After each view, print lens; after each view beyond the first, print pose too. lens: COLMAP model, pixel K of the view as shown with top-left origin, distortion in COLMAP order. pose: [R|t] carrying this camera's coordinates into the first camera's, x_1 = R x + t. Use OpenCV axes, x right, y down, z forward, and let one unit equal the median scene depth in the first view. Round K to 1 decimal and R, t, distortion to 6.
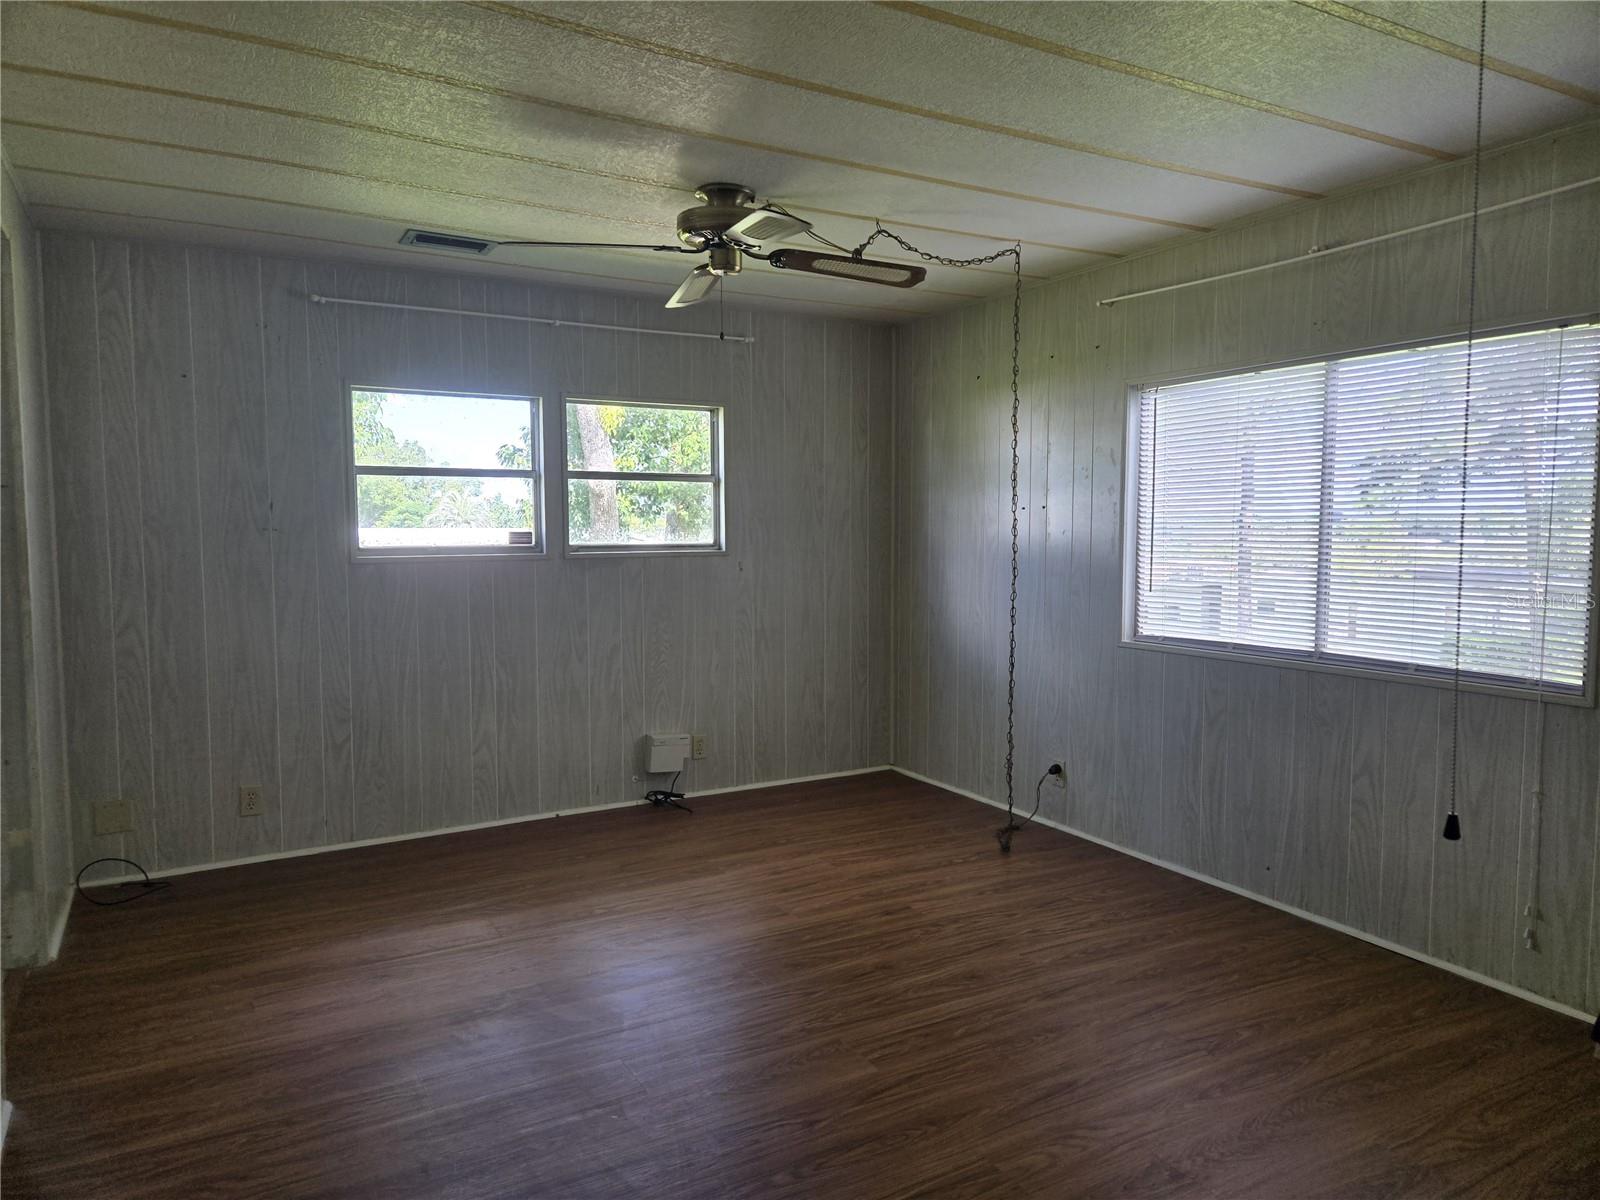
lens RADIAL K [[1077.7, 0, 801.7], [0, 1077.7, 609.3], [0, 0, 1]] dist [0.059330, -0.001197]
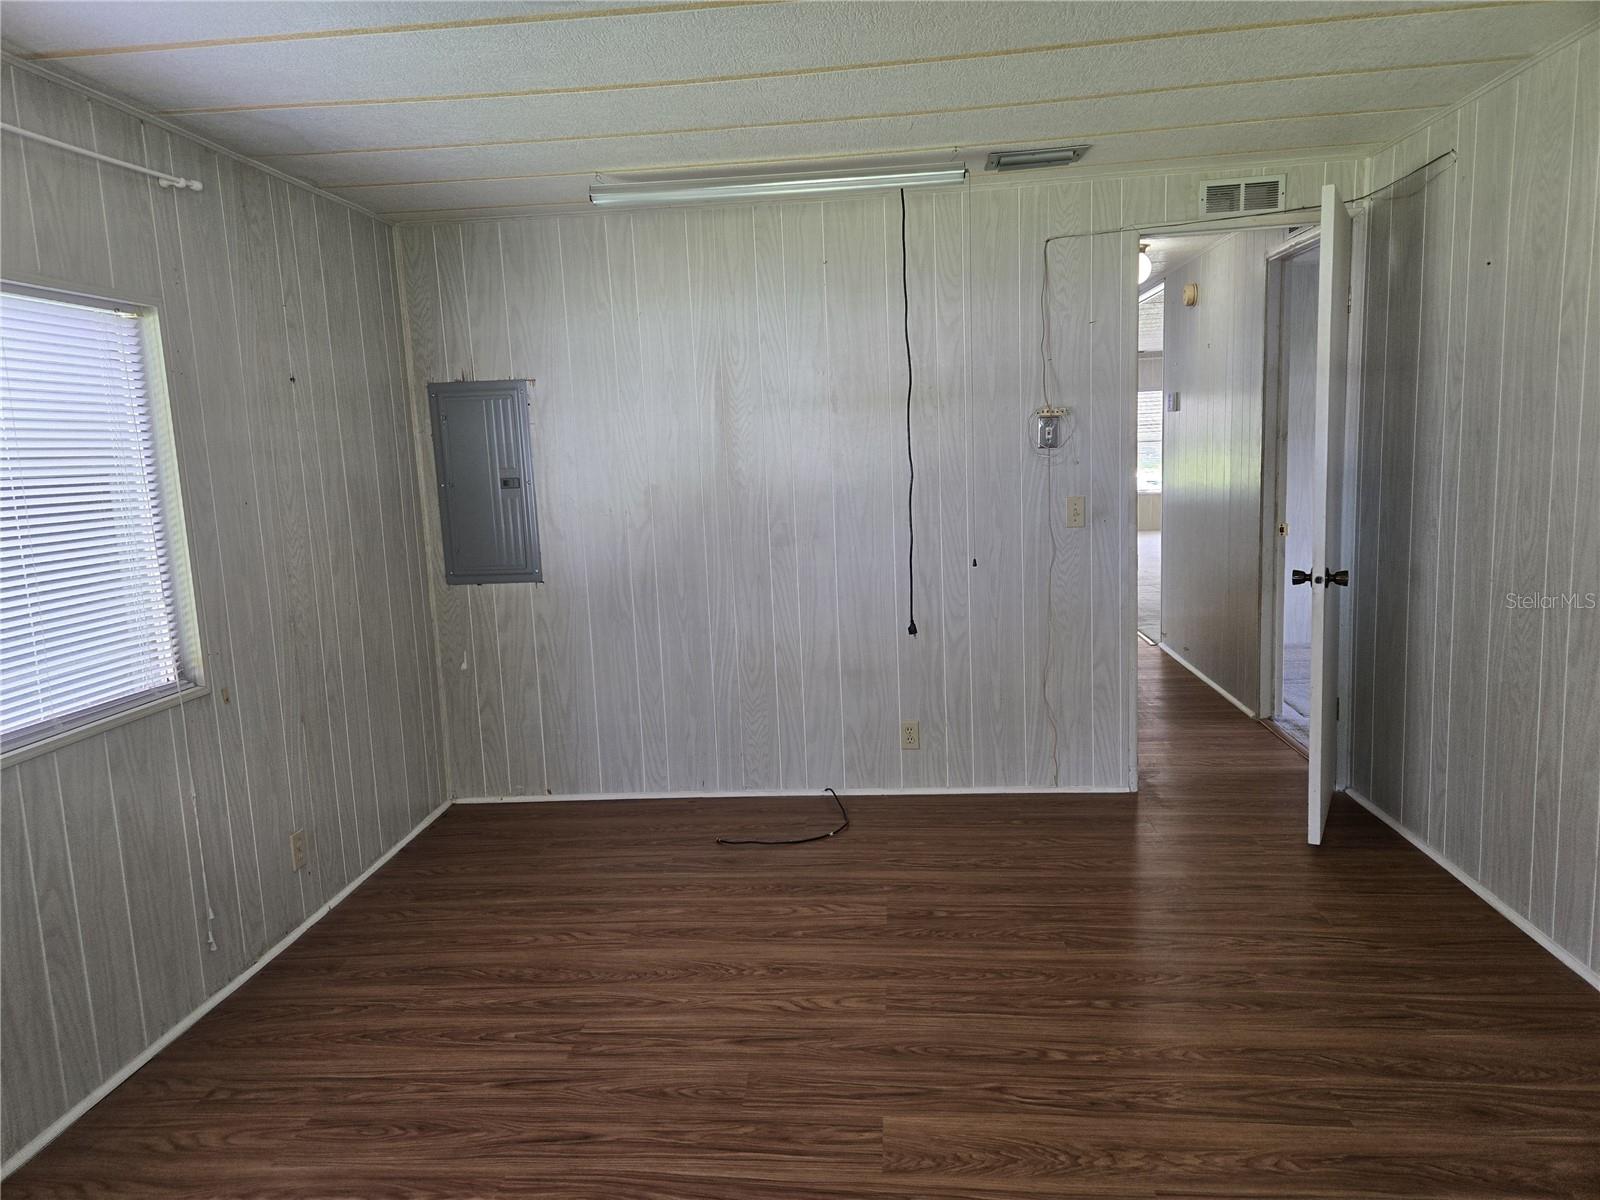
lens RADIAL K [[1066.9, 0, 788.7], [0, 1066.9, 594.8], [0, 0, 1]] dist [0.078747, -0.061326]
pose [[-0.819628, -0.040158, 0.571487, -0.248942], [0.091227, 0.975663, 0.199397, -0.122488], [-0.565586, 0.215567, -0.796017, 1.165952]]
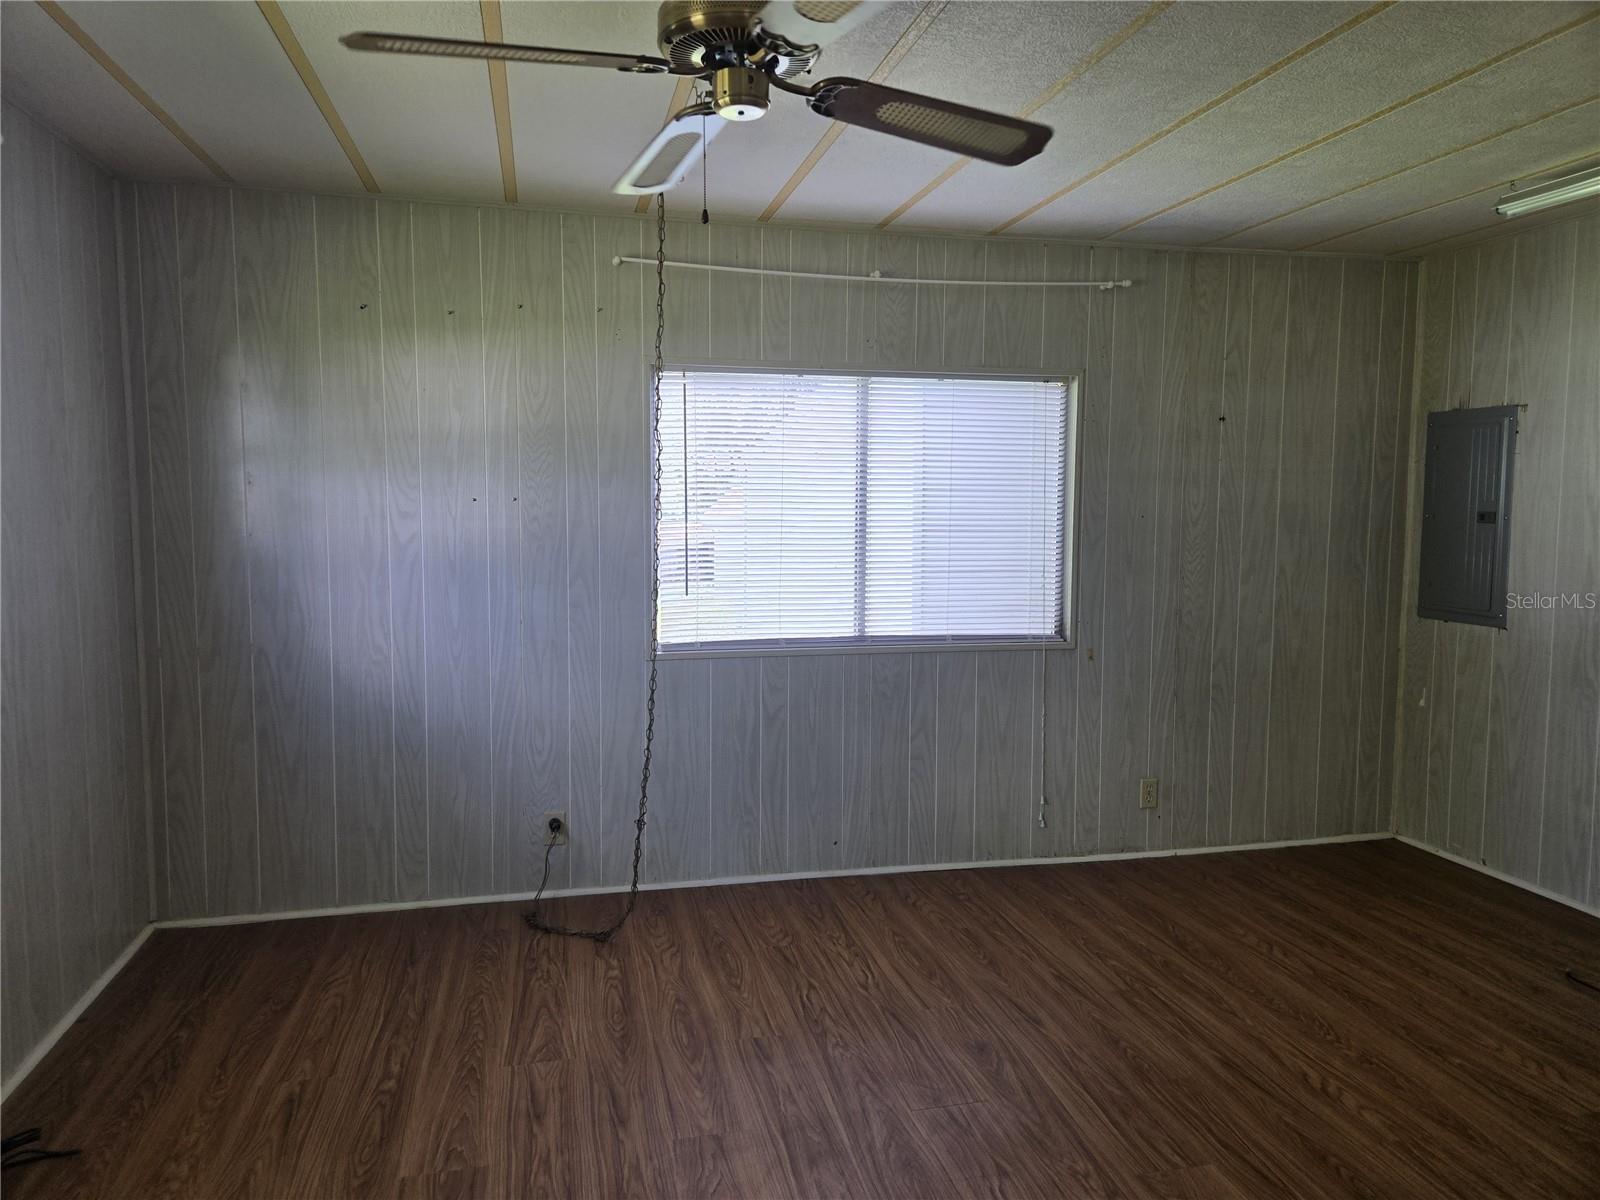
lens RADIAL K [[1066.9, 0, 788.7], [0, 1066.9, 594.8], [0, 0, 1]] dist [0.078747, -0.061326]
pose [[0.285732, -0.082291, 0.954770, -0.579610], [0.068875, 0.995493, 0.065189, -0.078410], [-0.955831, 0.047133, 0.290113, 0.740394]]
